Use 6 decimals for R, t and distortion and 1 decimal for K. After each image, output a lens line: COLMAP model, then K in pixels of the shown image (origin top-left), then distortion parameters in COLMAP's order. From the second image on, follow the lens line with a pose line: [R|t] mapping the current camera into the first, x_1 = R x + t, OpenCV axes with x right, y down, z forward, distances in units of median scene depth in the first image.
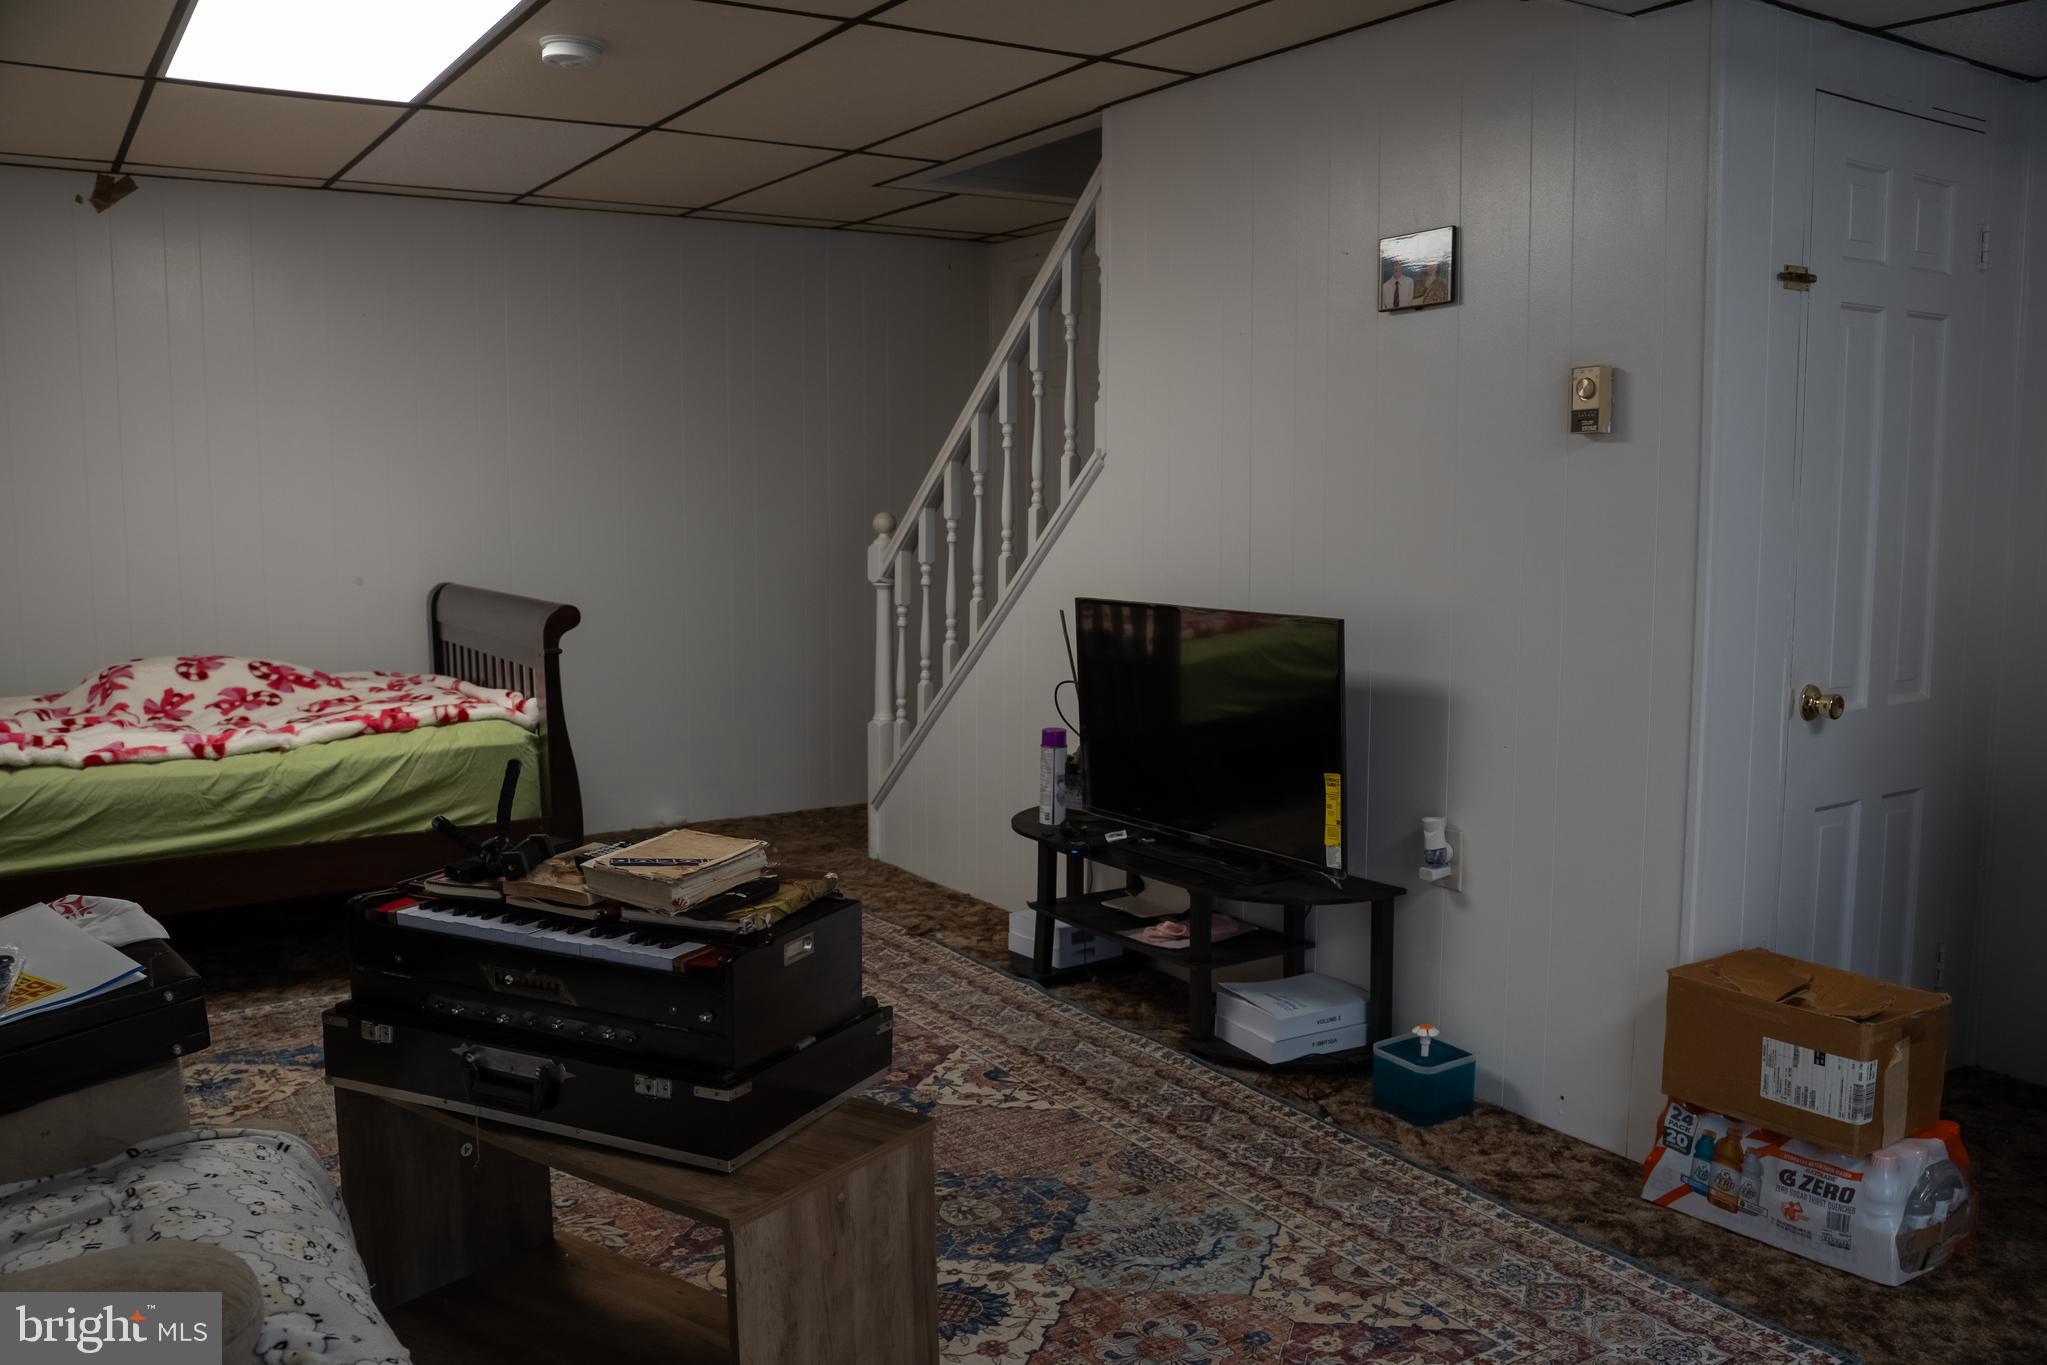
lens RADIAL K [[1667.5, 0, 1023.5], [0, 1667.5, 682.5], [0, 0, 1]] dist [-0.115455, 0.095429]
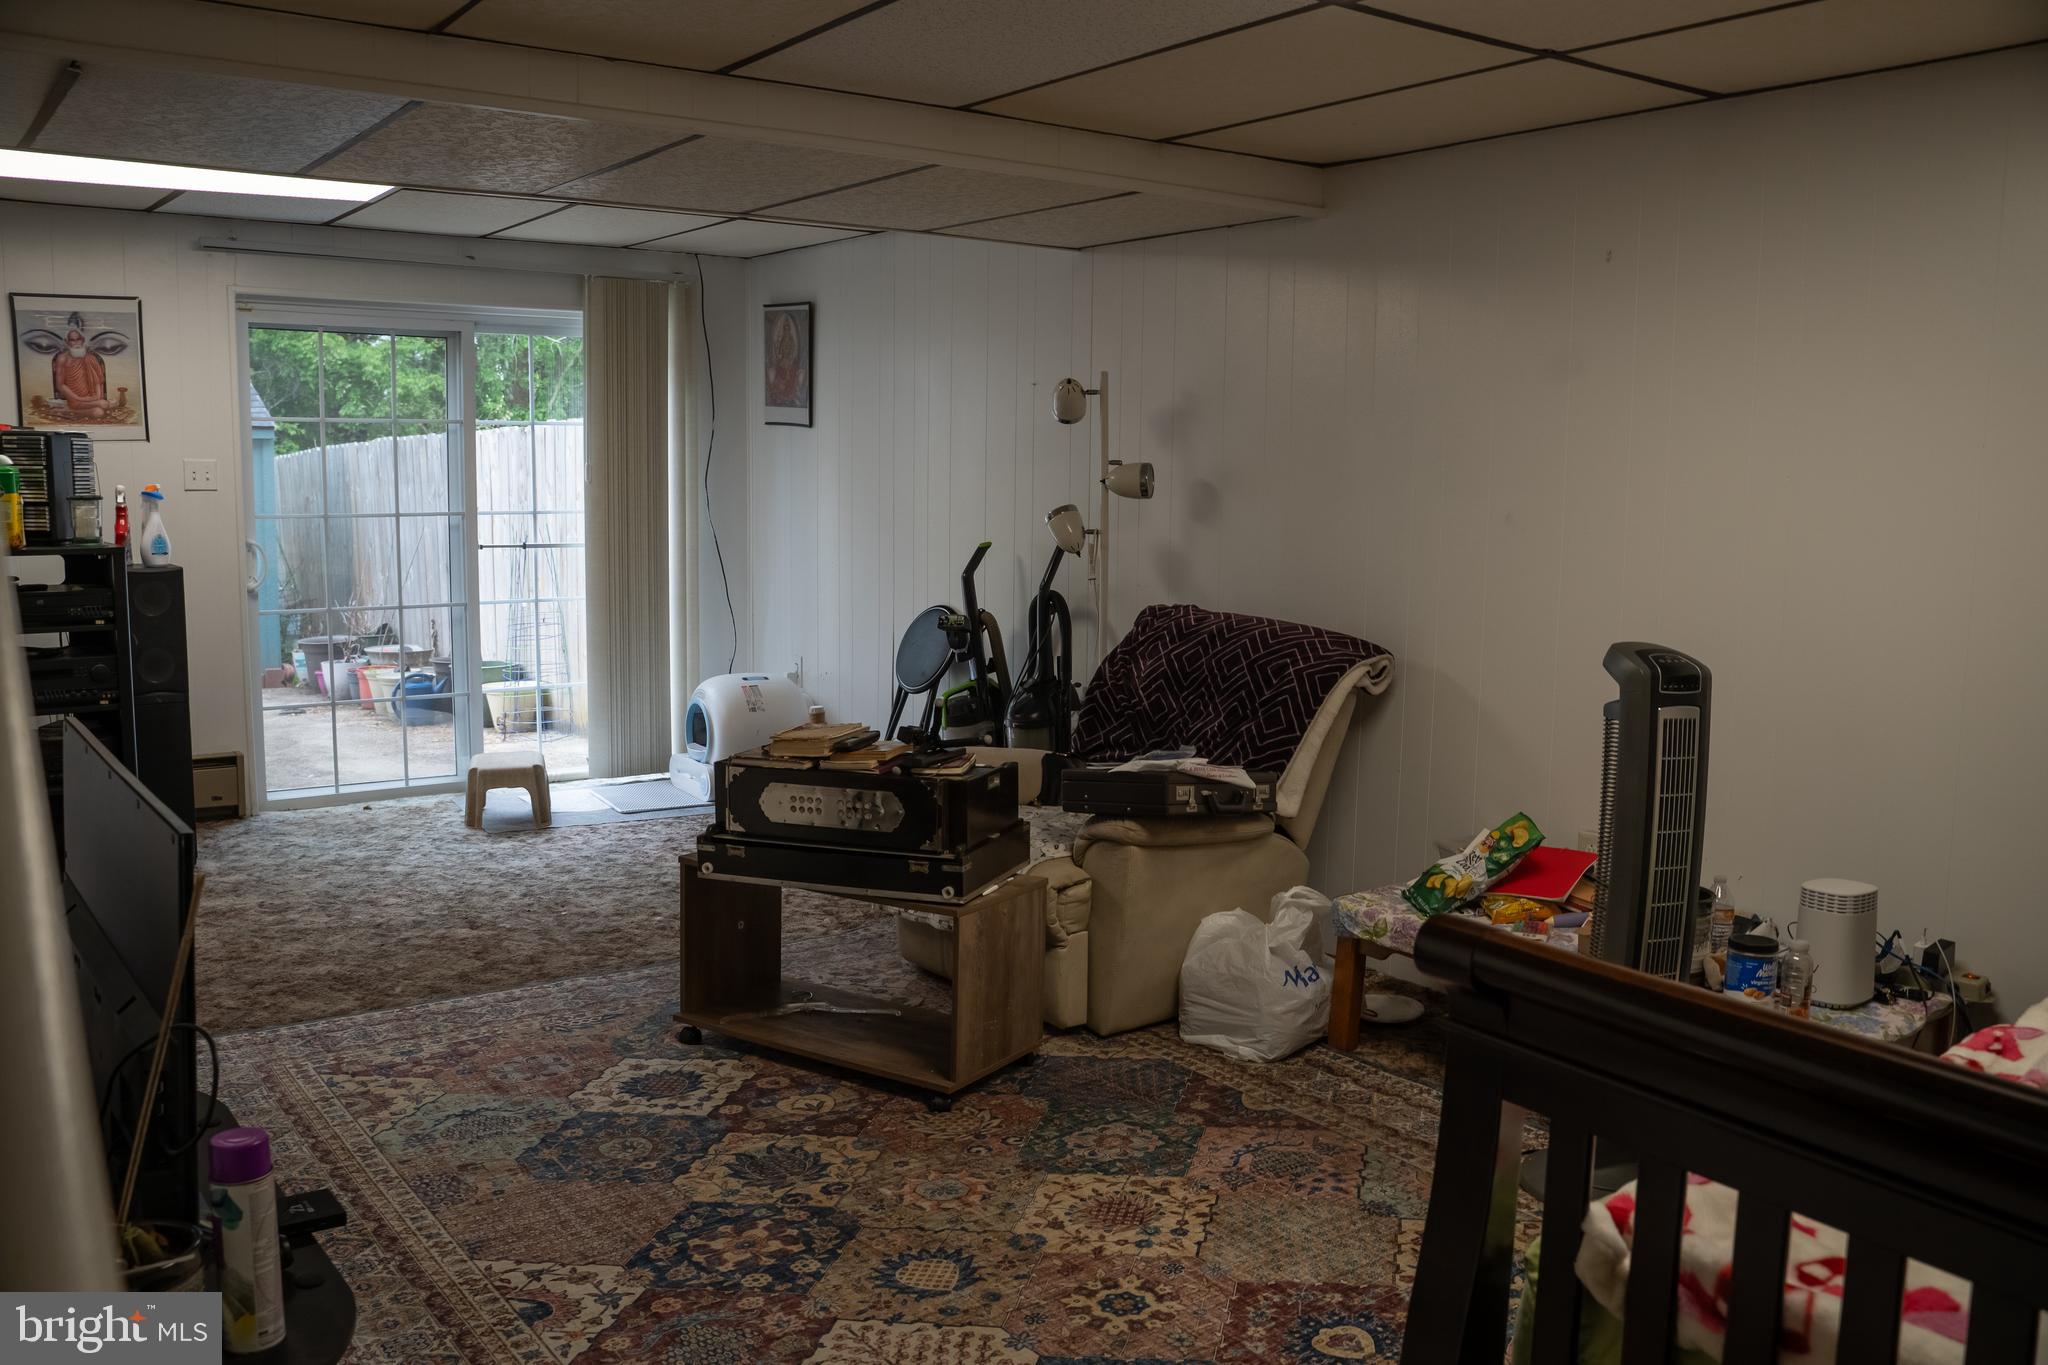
lens RADIAL K [[1668.3, 0, 1024.0], [0, 1668.3, 682.5], [0, 0, 1]] dist [-0.115455, 0.095429]
pose [[-0.997858, -0.005546, -0.065177, -0.233936], [-0.021561, 0.968602, 0.247679, -0.290720], [0.061757, 0.248554, -0.966647, 2.042429]]
